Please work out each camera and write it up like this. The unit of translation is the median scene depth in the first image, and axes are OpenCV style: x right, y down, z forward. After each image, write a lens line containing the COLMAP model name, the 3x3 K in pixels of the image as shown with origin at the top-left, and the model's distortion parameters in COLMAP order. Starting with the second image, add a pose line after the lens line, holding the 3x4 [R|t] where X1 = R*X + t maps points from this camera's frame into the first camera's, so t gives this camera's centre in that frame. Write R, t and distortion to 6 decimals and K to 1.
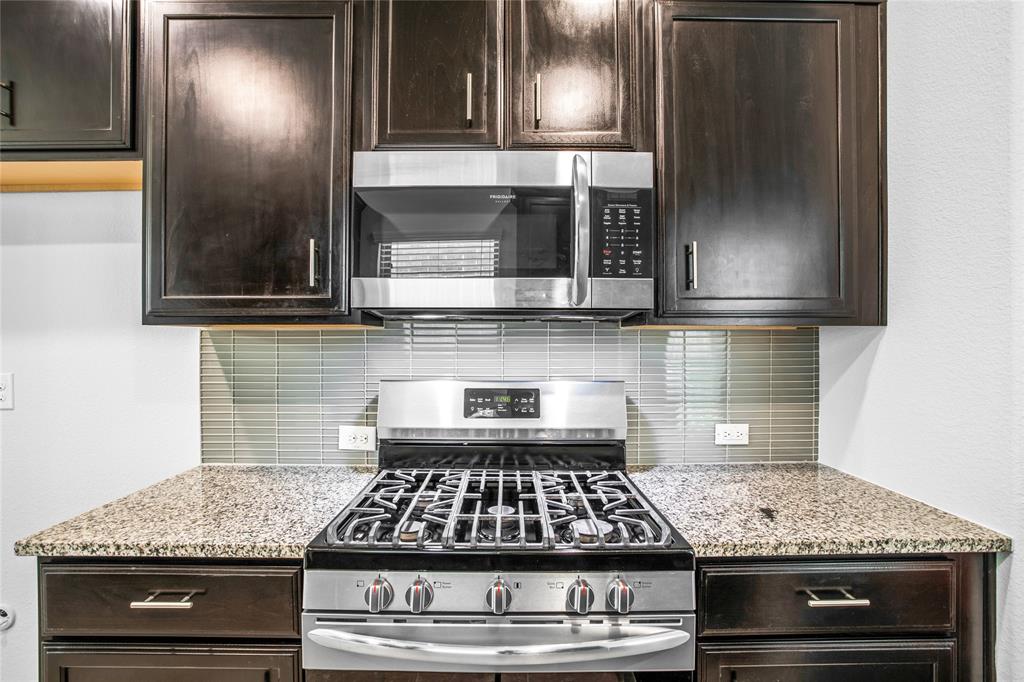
lens RADIAL K [[496.8, 0, 512.7], [0, 496.8, 344.3], [0, 0, 1]] dist [-0.025476, 0.008424]
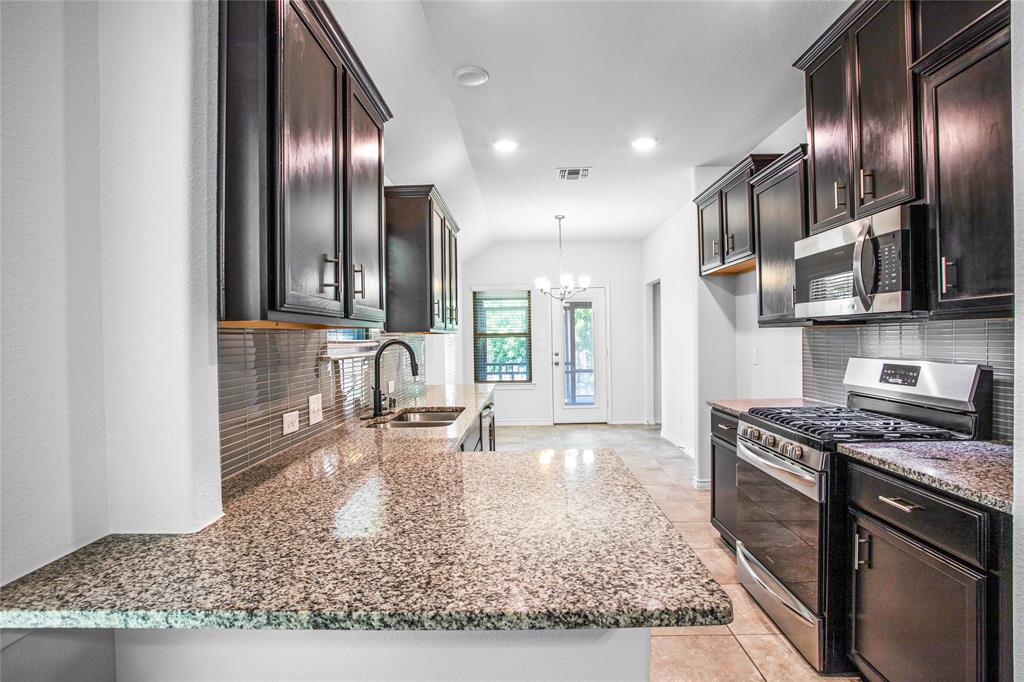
lens RADIAL K [[496.8, 0, 504.3], [0, 496.8, 336.9], [0, 0, 1]] dist [-0.025476, 0.008424]
pose [[-0.051770, -0.001210, -0.998658, 1.806532], [0.016803, 0.999857, -0.002083, -0.012748], [0.998518, -0.016888, -0.051742, -0.112135]]
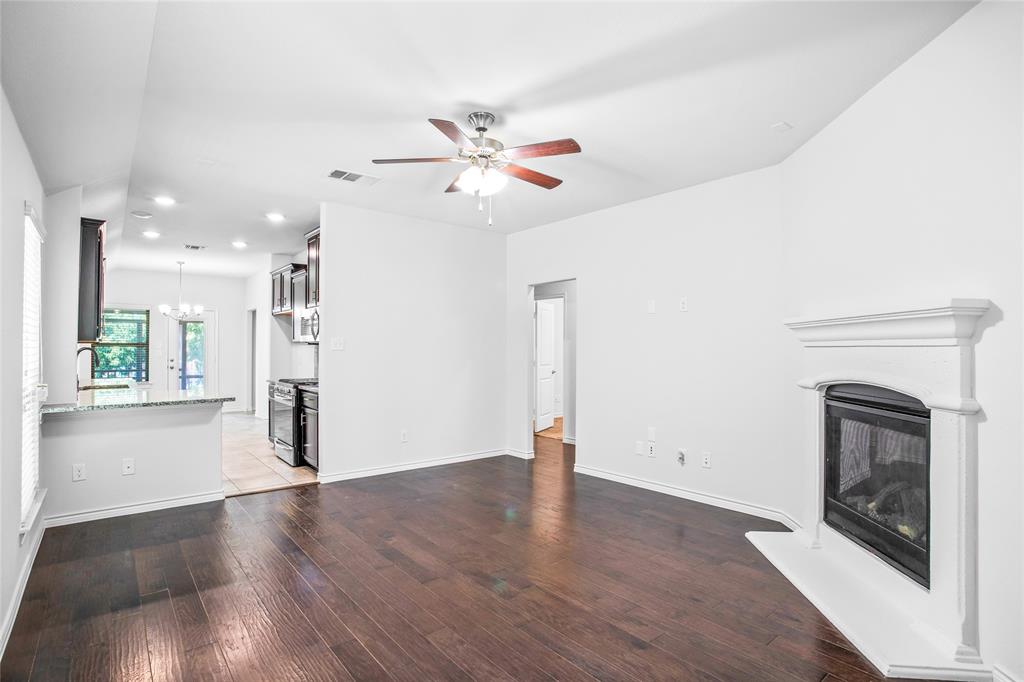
lens RADIAL K [[496.8, 0, 487.4], [0, 496.8, 340.5], [0, 0, 1]] dist [-0.025476, 0.008424]
pose [[0.605841, -0.011369, -0.795504, 4.787676], [-0.000936, 0.999887, -0.015003, -0.008918], [0.795585, 0.009834, 0.605762, -0.523021]]
